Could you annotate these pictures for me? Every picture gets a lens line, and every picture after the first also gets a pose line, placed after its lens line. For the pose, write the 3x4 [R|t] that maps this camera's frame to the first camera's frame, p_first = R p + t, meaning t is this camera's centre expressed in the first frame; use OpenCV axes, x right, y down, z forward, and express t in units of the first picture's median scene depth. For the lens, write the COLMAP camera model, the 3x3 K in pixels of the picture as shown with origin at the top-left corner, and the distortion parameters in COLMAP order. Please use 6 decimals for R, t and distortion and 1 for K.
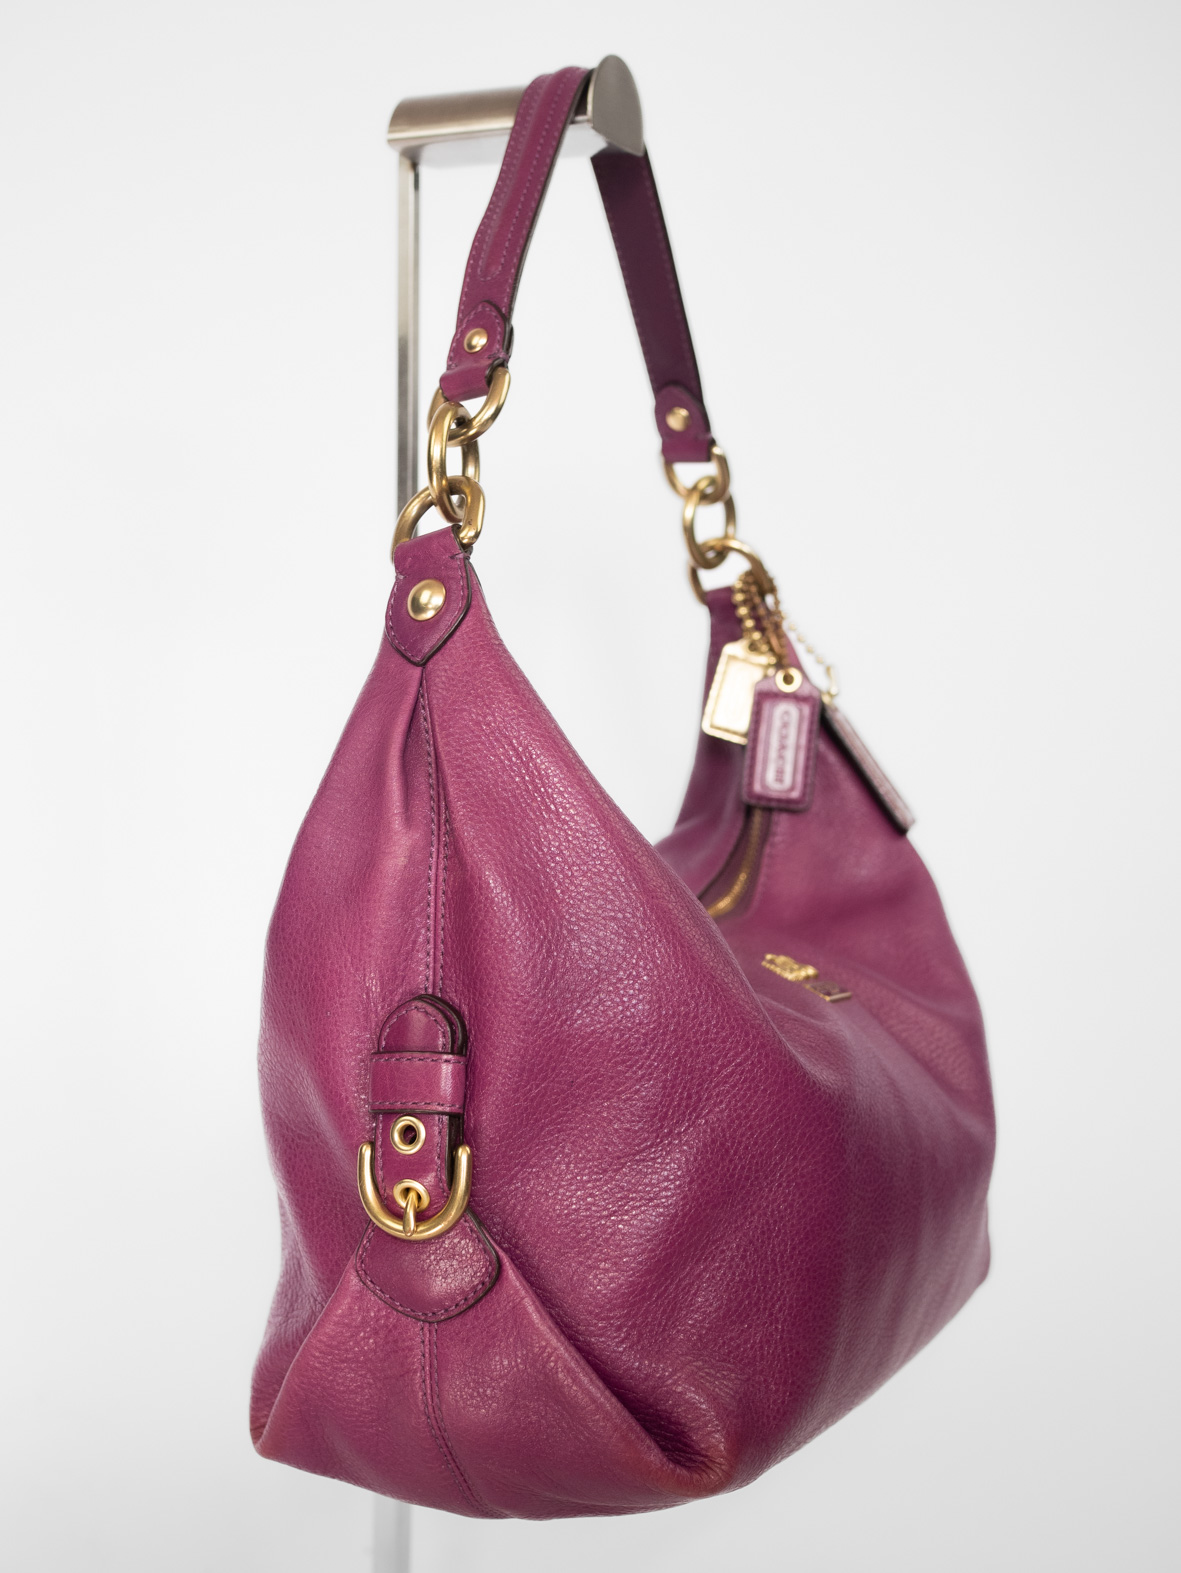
lens RADIAL K [[2361.6, 0, 590.5], [0, 2361.6, 786.5], [0, 0, 1]] dist [-0.158688, 0.127054]
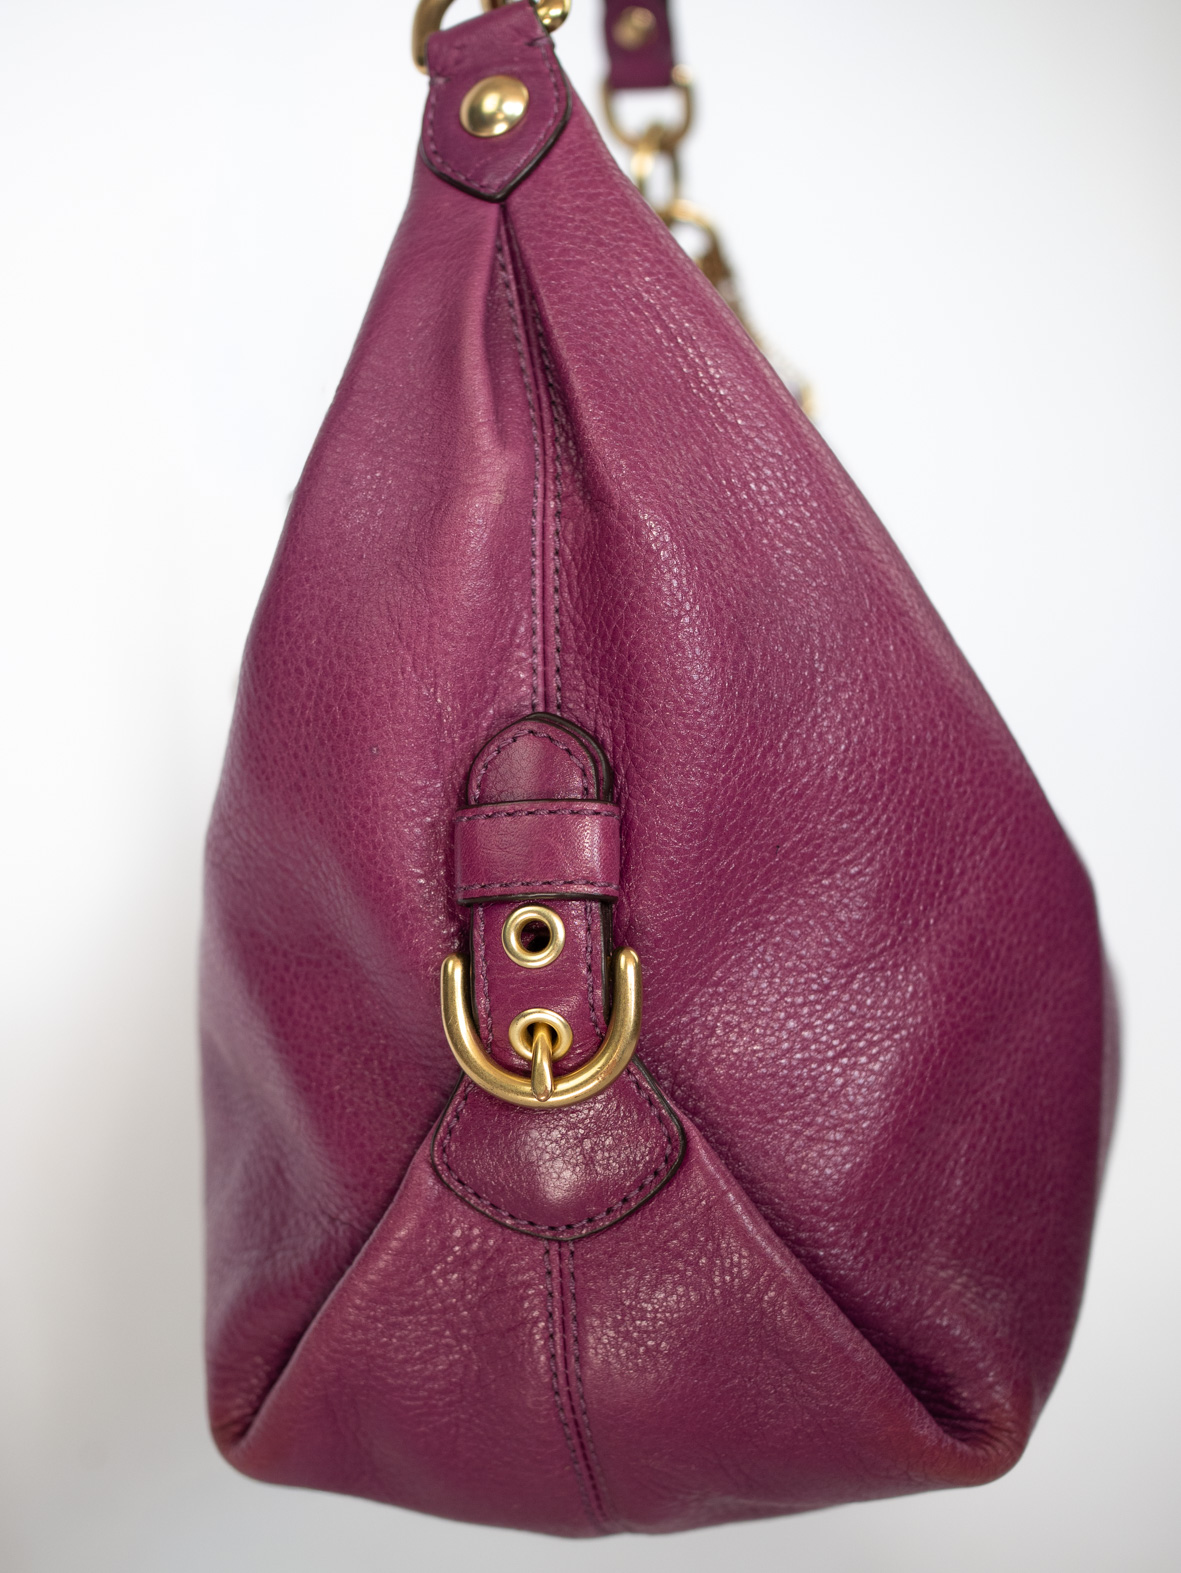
lens RADIAL K [[2329.4, 0, 590.6], [0, 2329.4, 859.0], [0, 0, 1]] dist [-0.158853, 0.157813]
pose [[0.980504, -0.023676, 0.195065, -0.176983], [0.012726, 0.998282, 0.057200, 0.091764], [-0.196084, -0.053602, 0.979121, 0.397979]]
